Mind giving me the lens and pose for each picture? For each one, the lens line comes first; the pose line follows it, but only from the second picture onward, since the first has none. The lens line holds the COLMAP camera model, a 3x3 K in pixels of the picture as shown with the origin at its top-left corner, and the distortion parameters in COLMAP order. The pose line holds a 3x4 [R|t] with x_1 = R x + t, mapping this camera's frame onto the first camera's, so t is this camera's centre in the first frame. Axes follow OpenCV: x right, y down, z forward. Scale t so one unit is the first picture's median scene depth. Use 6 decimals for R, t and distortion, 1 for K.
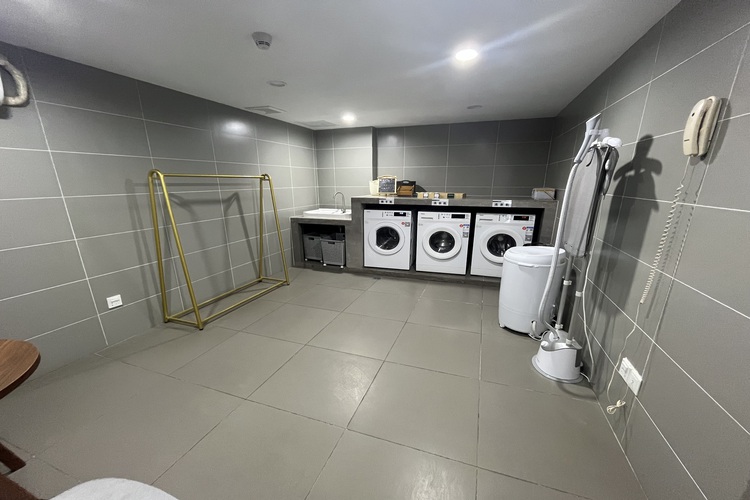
lens RADIAL K [[298.5, 0, 374.9], [0, 298.5, 261.2], [0, 0, 1]] dist [-0.001656, -0.000348]
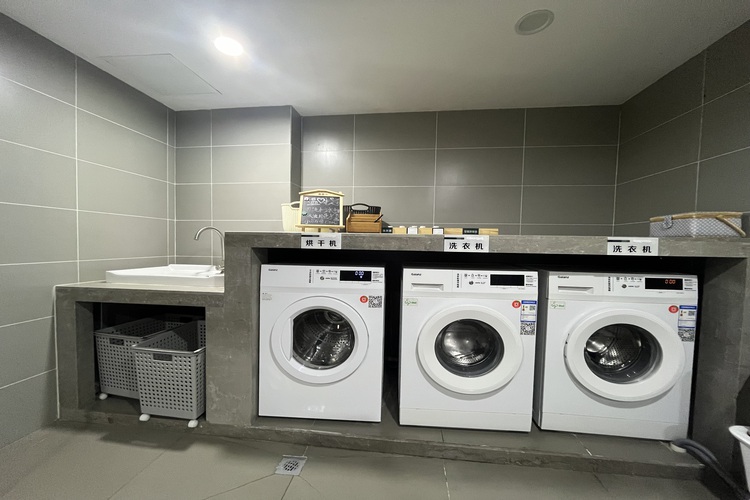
lens RADIAL K [[298.5, 0, 374.9], [0, 298.5, 261.2], [0, 0, 1]] dist [-0.001656, -0.000348]
pose [[0.974757, 0.007544, 0.223140, 0.020932], [0.039373, 0.977958, -0.205058, -0.092448], [-0.219769, 0.208667, 0.952974, 0.601734]]
